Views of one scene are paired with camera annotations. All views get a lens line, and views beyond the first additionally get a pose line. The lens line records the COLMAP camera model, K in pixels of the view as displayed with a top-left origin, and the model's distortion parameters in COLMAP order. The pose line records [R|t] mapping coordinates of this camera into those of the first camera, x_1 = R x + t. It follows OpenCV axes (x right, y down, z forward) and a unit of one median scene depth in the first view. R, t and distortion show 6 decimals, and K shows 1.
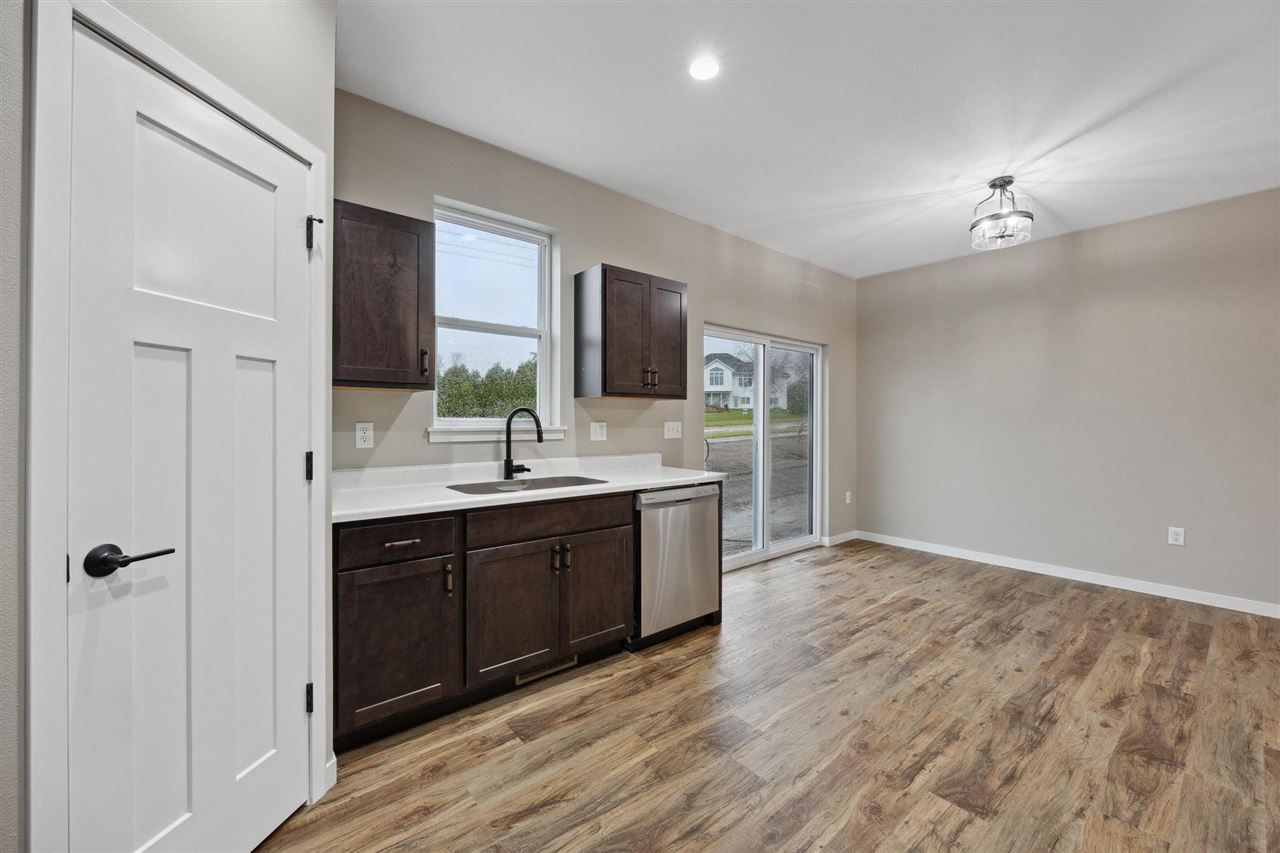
lens RADIAL K [[488.8, 0, 651.3], [0, 488.8, 414.2], [0, 0, 1]] dist [-0.005902, -0.000289]
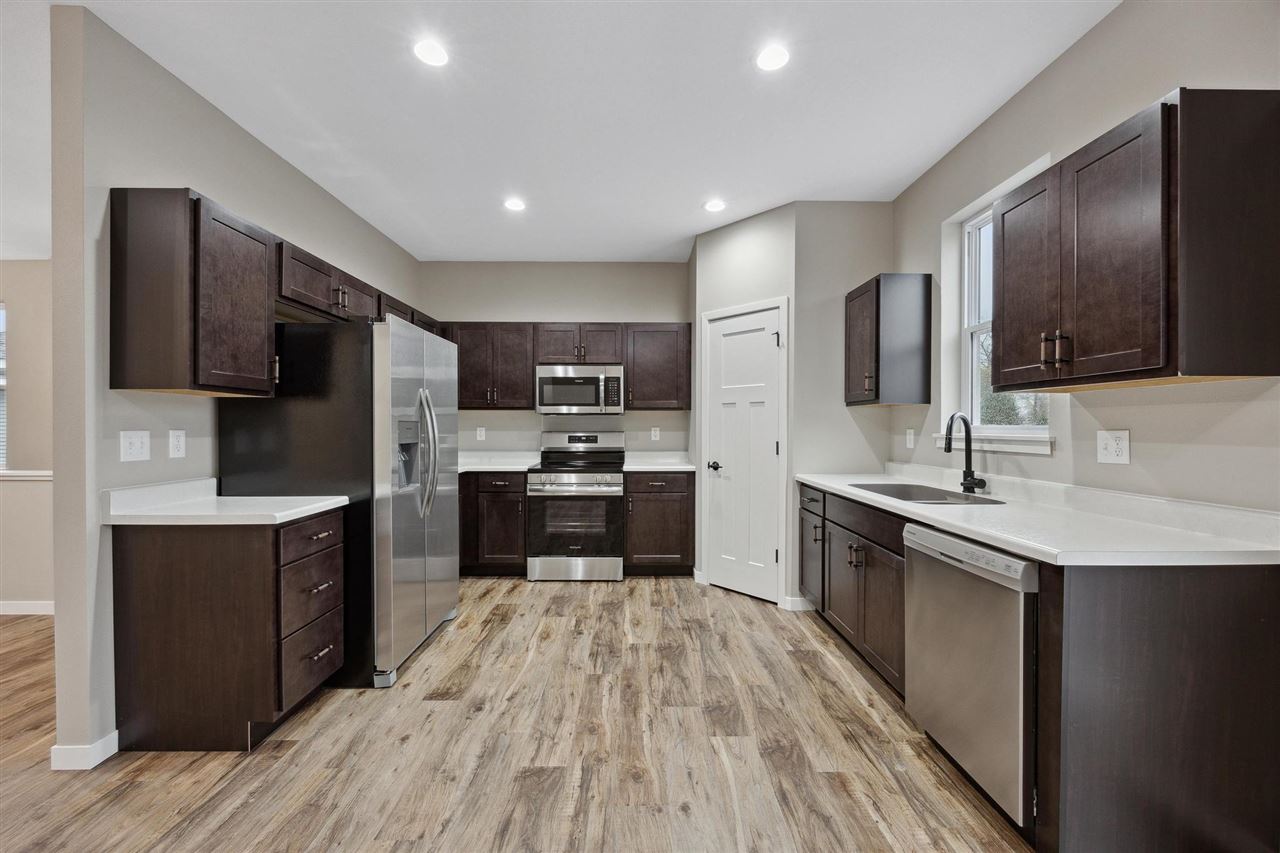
lens RADIAL K [[520.3, 0, 647.7], [0, 520.3, 432.2], [0, 0, 1]] dist [-0.012014, 0.000498]
pose [[-0.615625, 0.010238, -0.787973, 0.965335], [0.008927, 0.999942, 0.006018, 0.012880], [0.787989, -0.003329, -0.615681, 1.312769]]
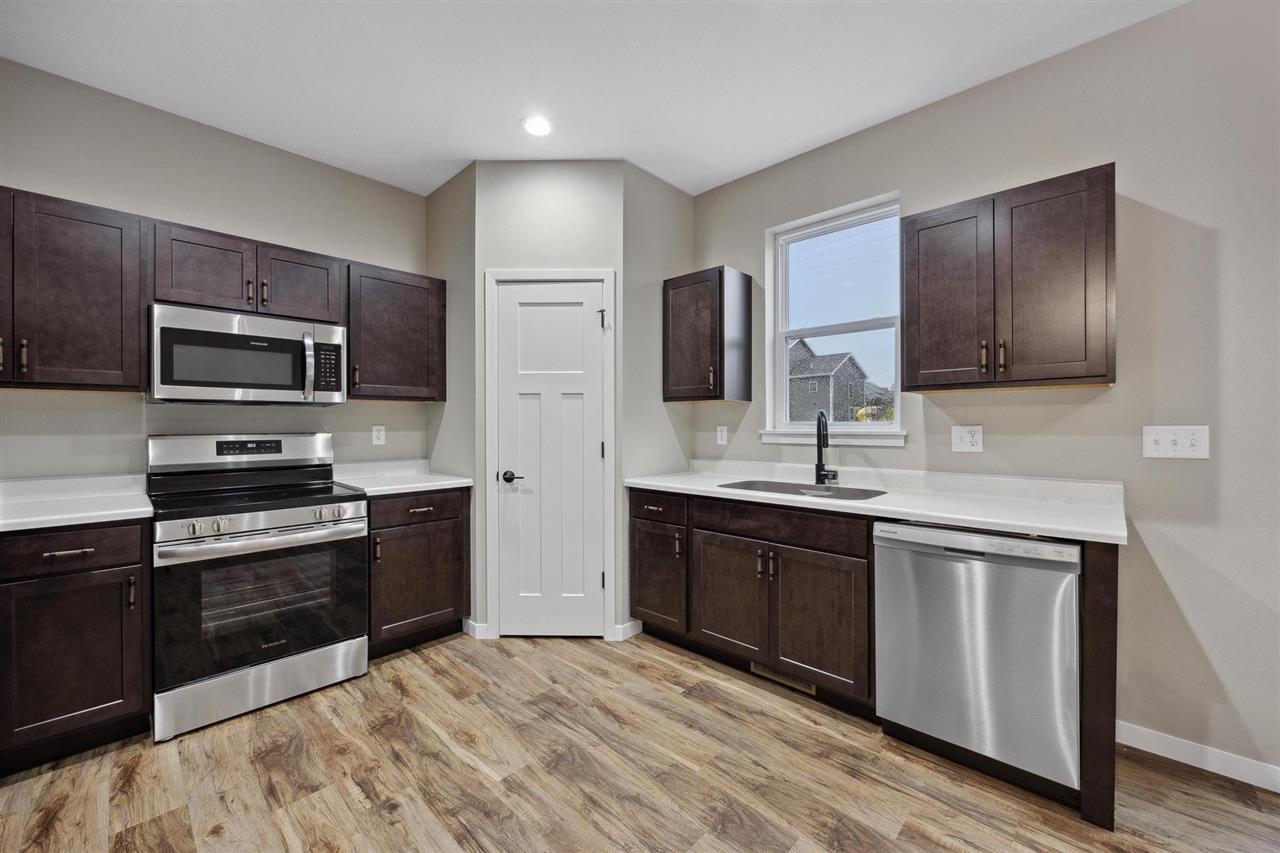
lens RADIAL K [[500.2, 0, 652.7], [0, 500.2, 429.6], [0, 0, 1]] dist [0.000512, -0.001866]
pose [[0.141239, 0.010823, -0.989916, 0.758073], [0.013274, 0.999830, 0.012825, 0.008299], [0.989887, -0.014951, 0.141071, 0.622604]]
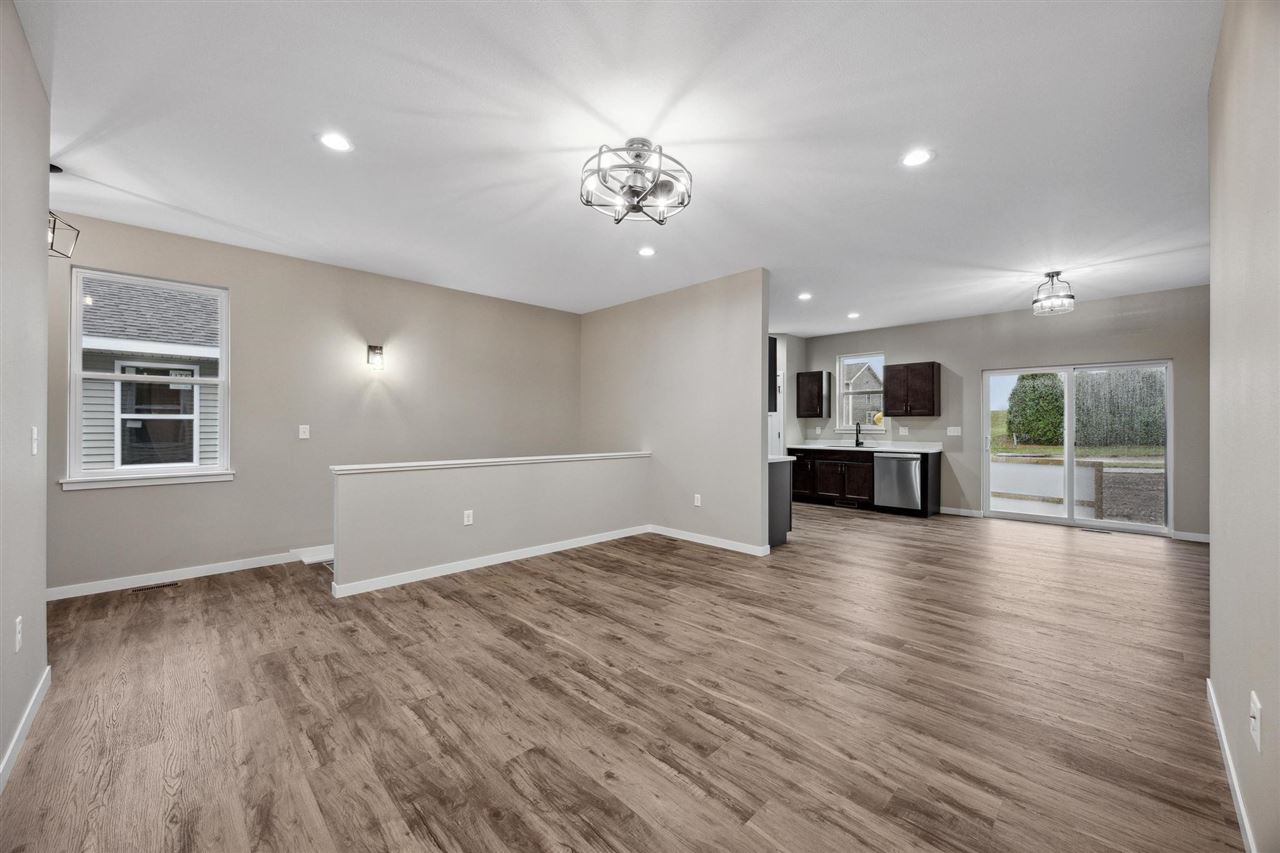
lens RADIAL K [[500.2, 0, 660.5], [0, 500.2, 422.5], [0, 0, 1]] dist [0.000512, -0.001866]
pose [[0.110121, 0.000999, -0.993918, 3.032320], [0.015193, 0.999881, 0.002689, -0.043590], [0.993802, -0.015396, 0.110093, -0.606925]]
